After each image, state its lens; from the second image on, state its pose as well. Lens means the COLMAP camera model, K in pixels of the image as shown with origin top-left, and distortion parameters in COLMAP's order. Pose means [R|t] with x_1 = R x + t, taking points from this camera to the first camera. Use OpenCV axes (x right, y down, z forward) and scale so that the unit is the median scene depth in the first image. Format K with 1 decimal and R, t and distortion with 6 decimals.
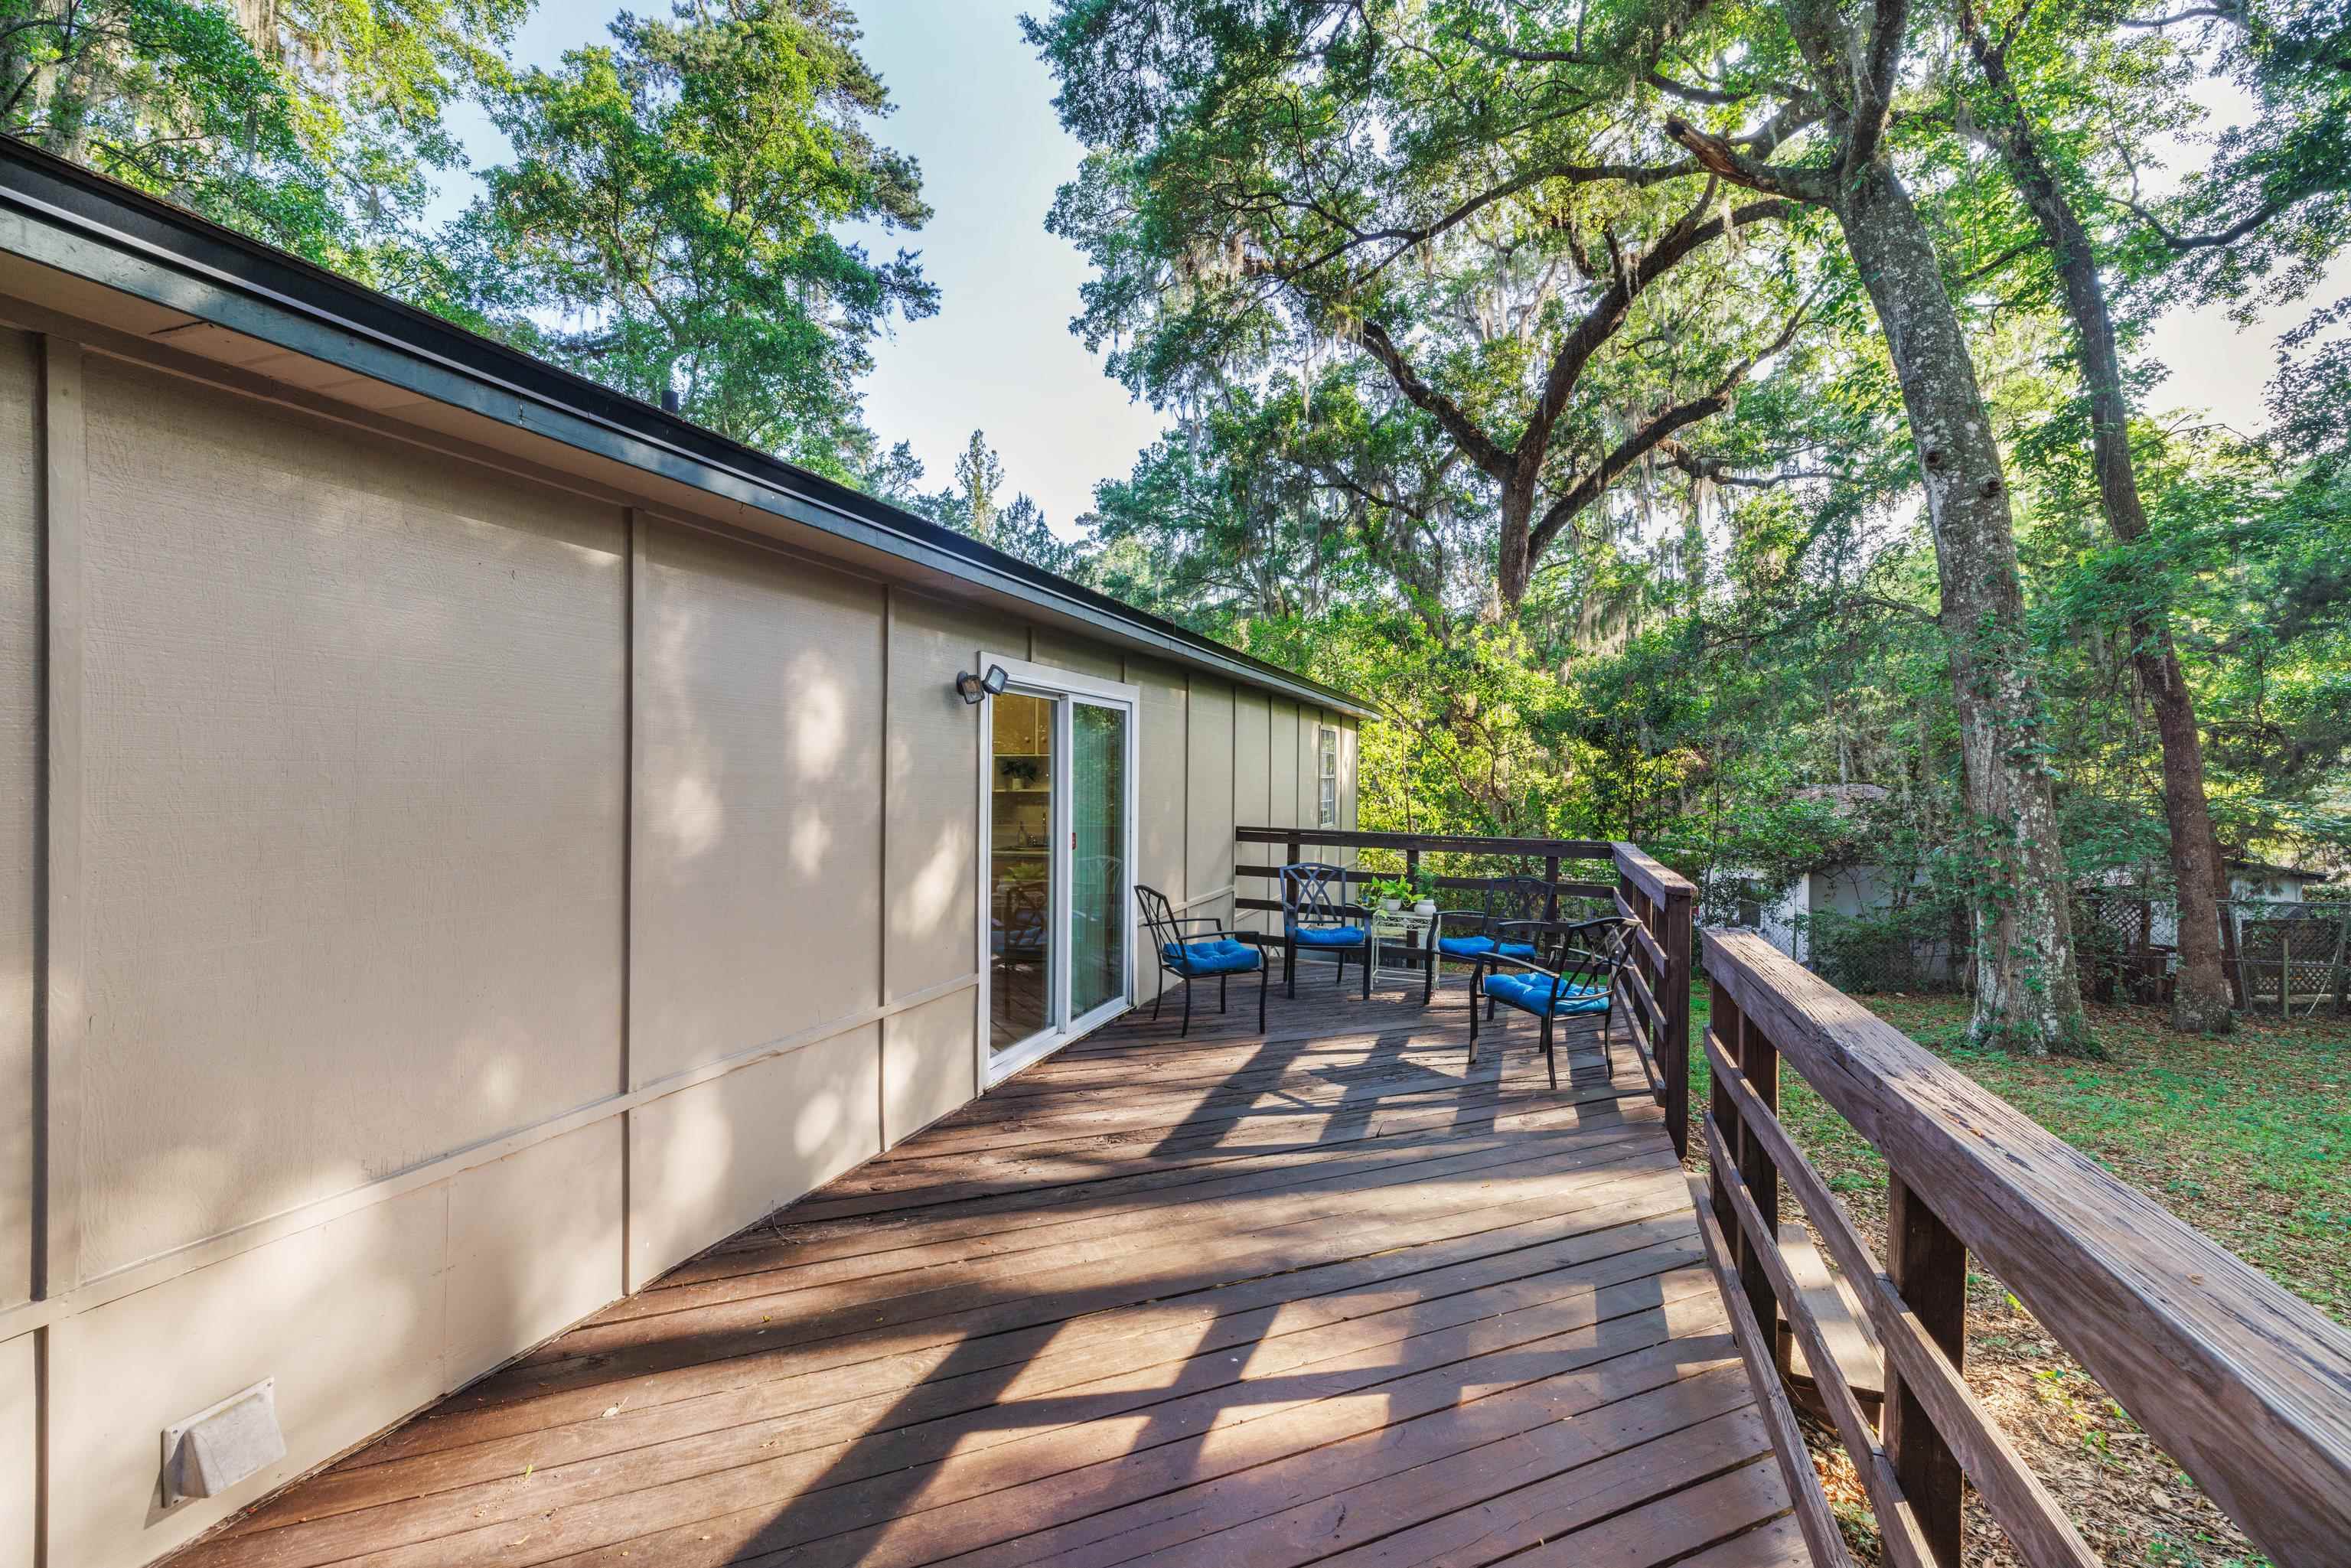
lens RADIAL K [[984.6, 0, 1177.8], [0, 984.6, 777.8], [0, 0, 1]] dist [-0.000113, 0.000391]
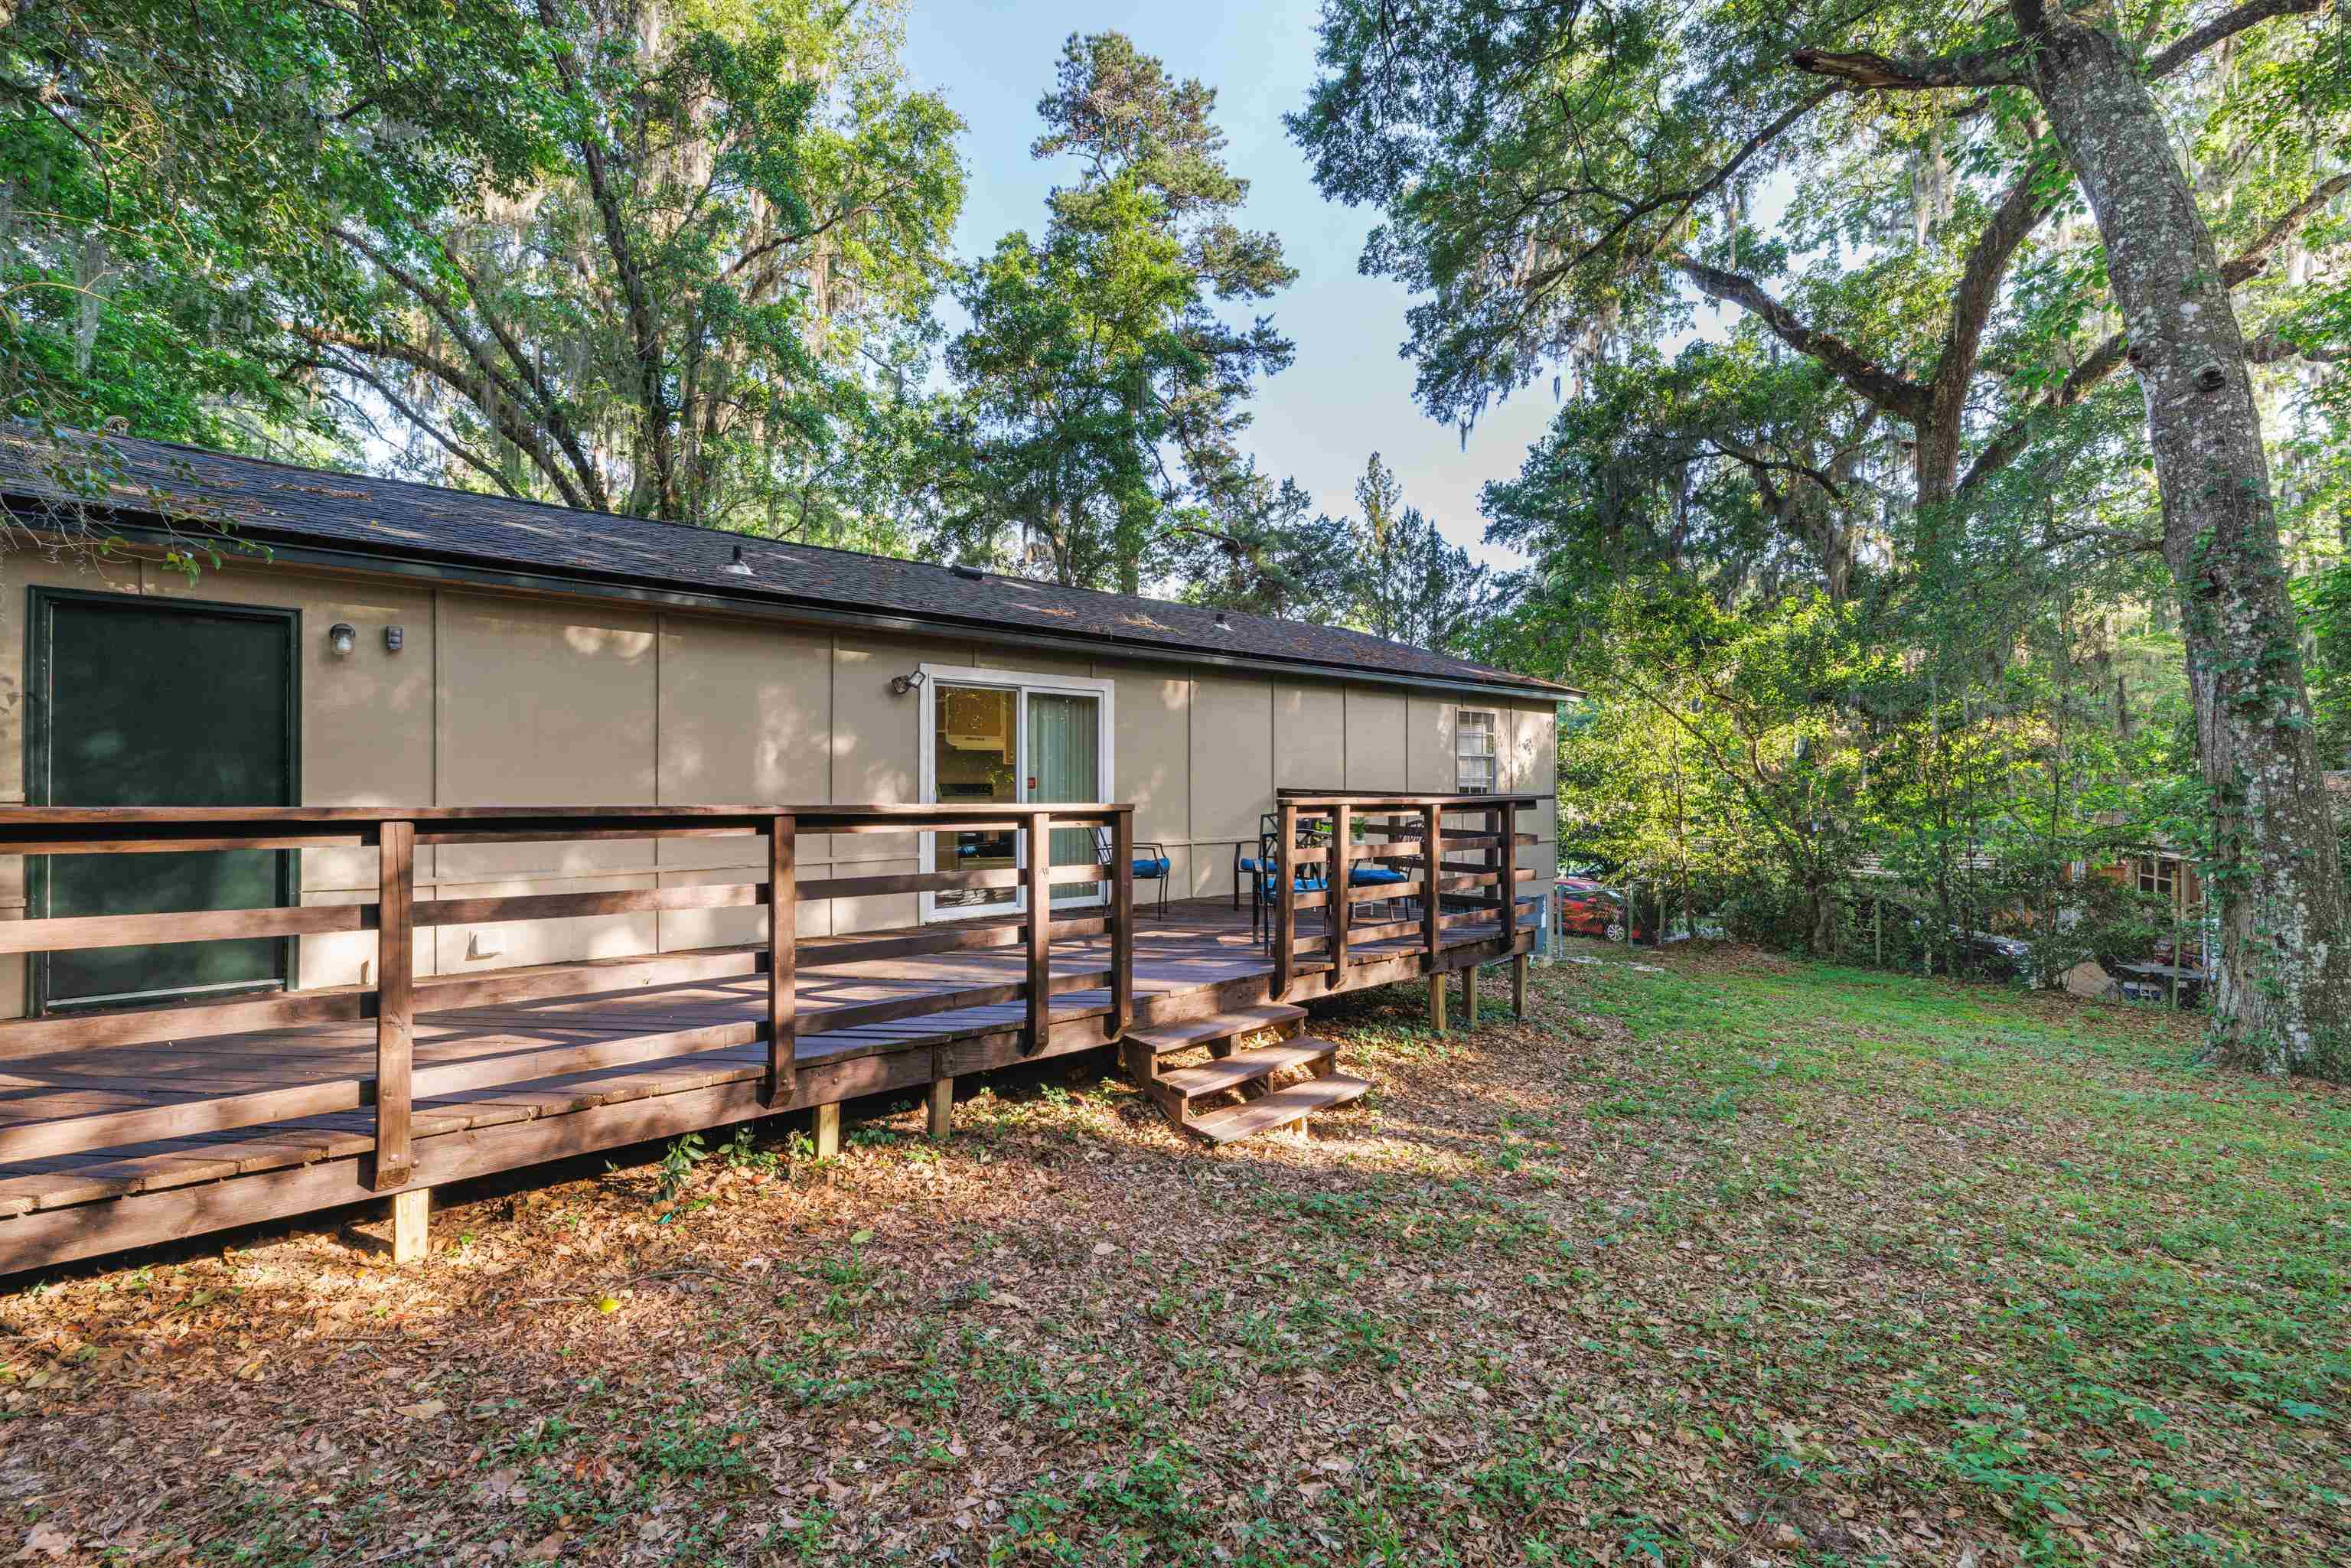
lens RADIAL K [[976.3, 0, 1179.5], [0, 976.3, 785.5], [0, 0, 1]] dist [-0.003991, 0.000154]
pose [[0.878839, -0.007167, -0.477065, 0.229172], [0.005833, 0.999974, -0.004277, 0.021473], [0.477083, 0.000976, 0.878858, -0.061081]]
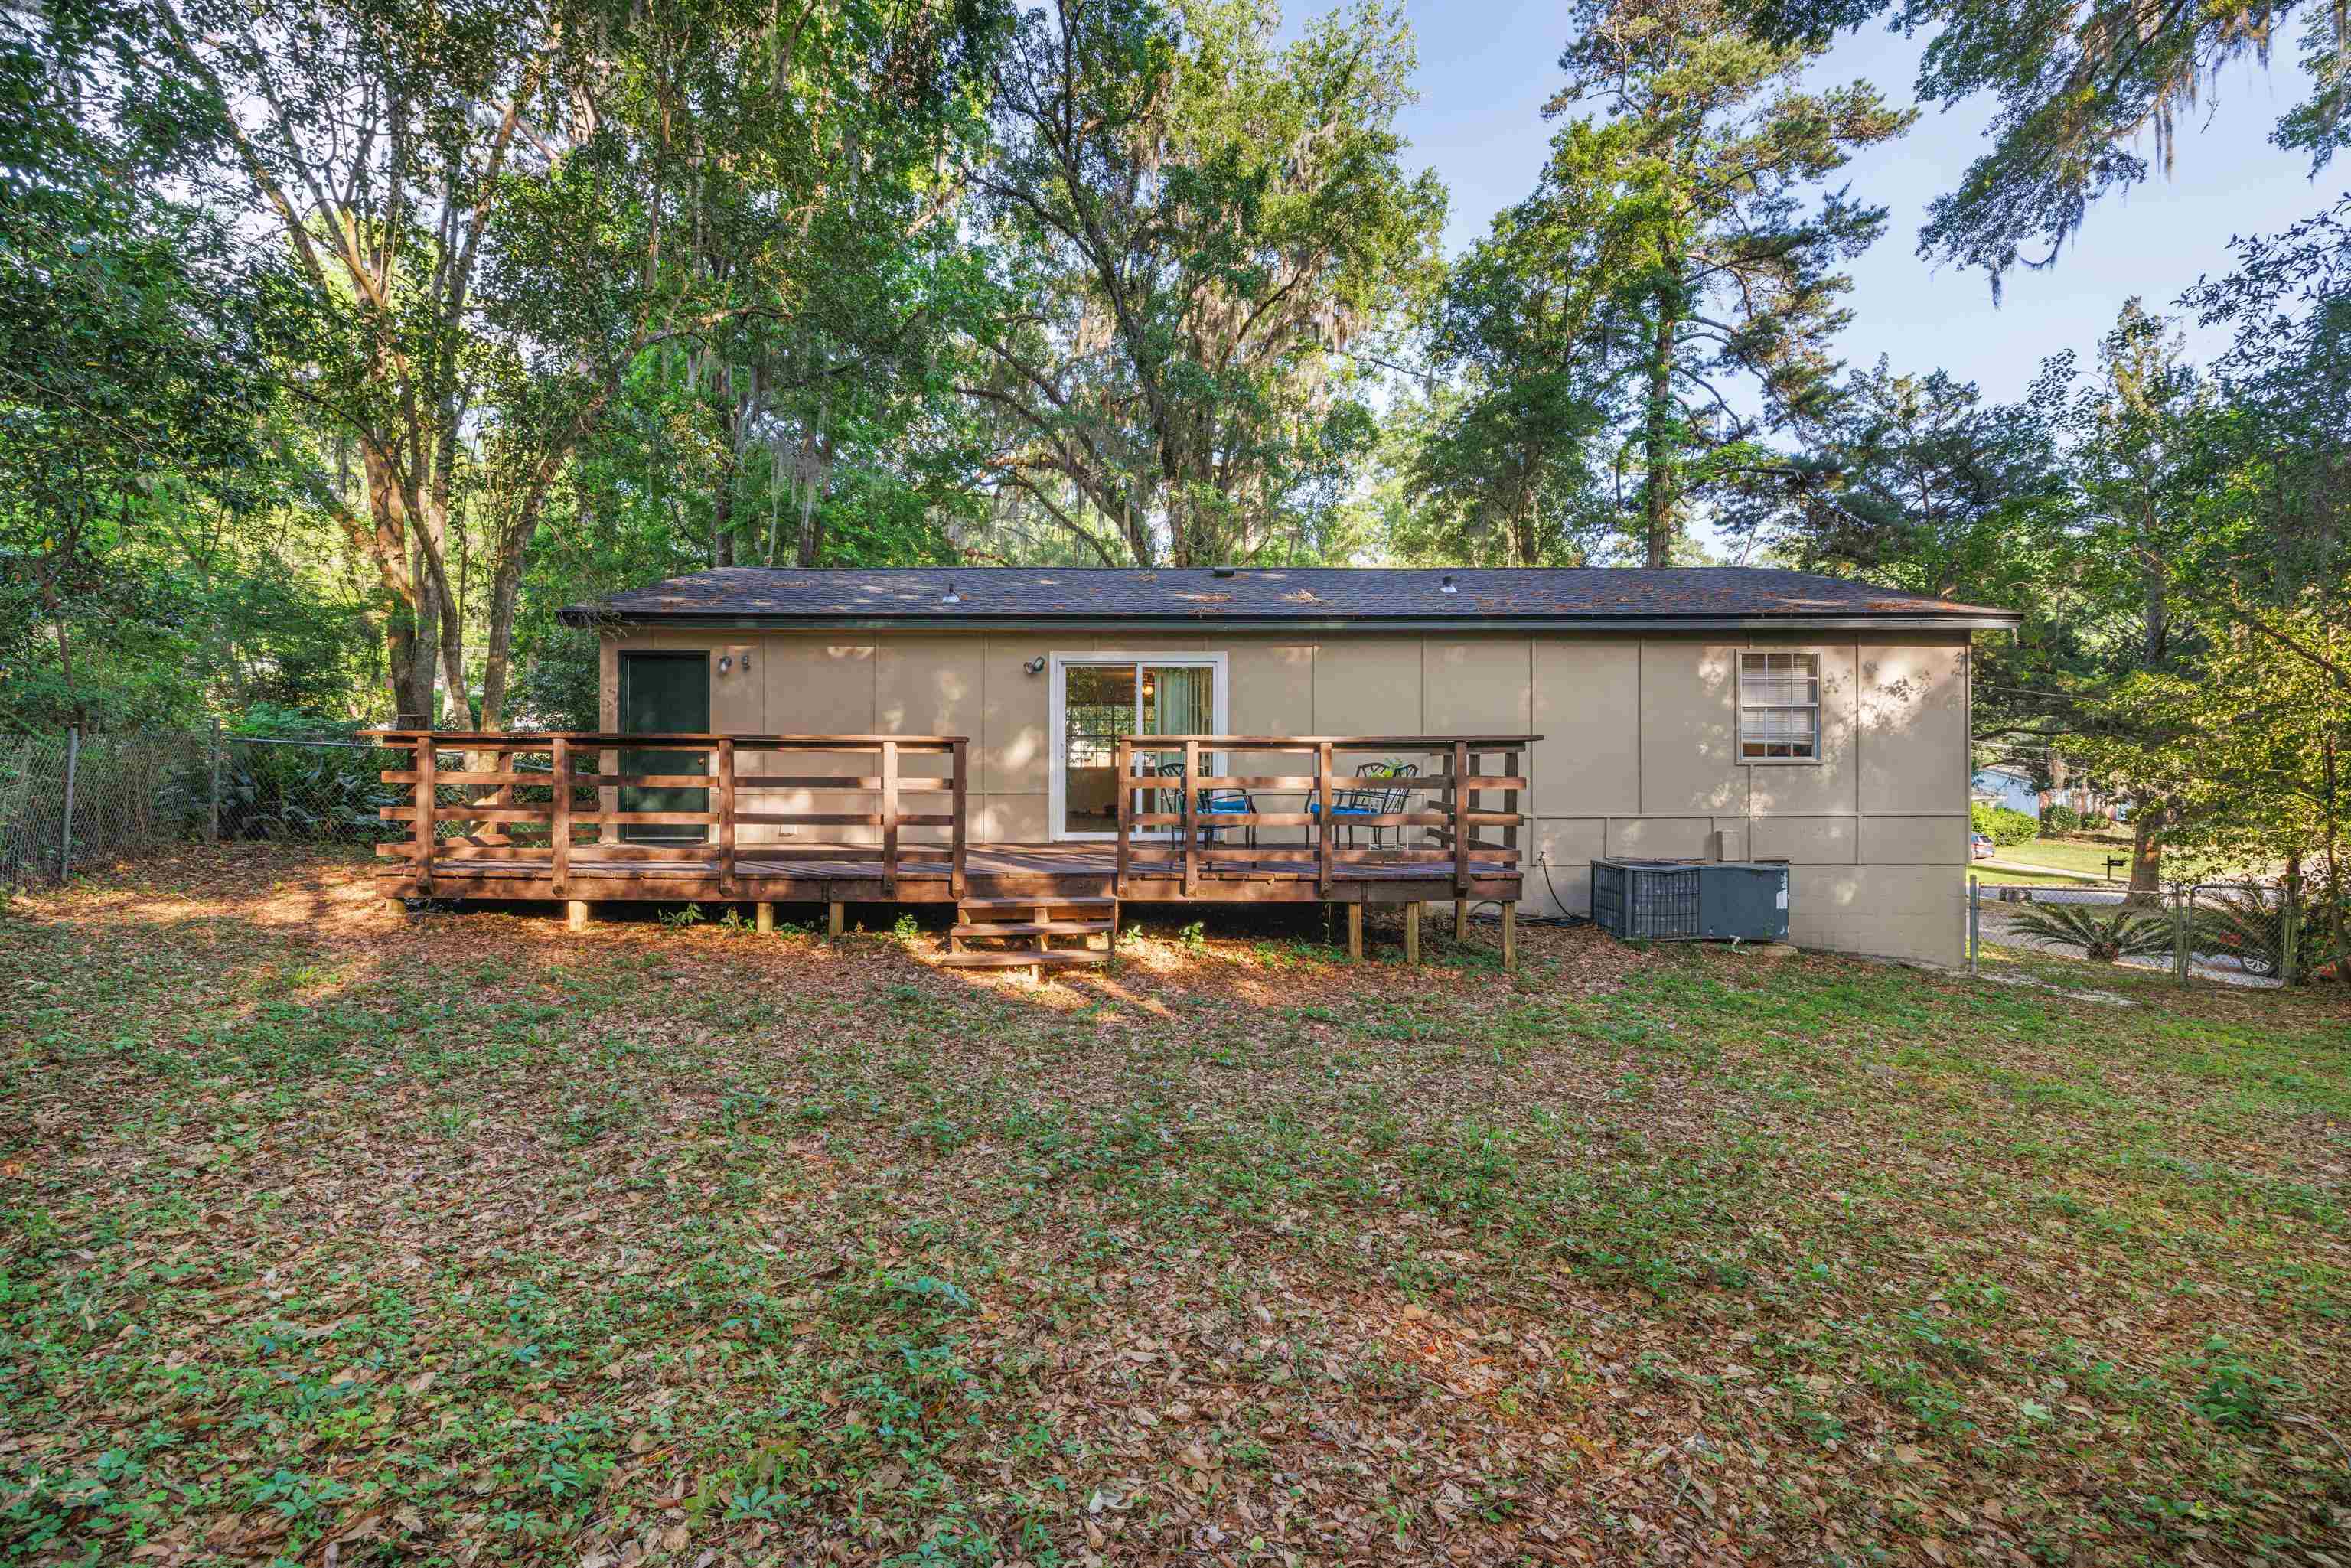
lens RADIAL K [[996.5, 0, 1178.3], [0, 996.5, 770.3], [0, 0, 1]] dist [0.000532, 0.000006]
pose [[0.361237, -0.019256, -0.932275, 0.481123], [0.000181, 0.999788, -0.020580, 0.046202], [0.932474, 0.007266, 0.361164, 0.101775]]
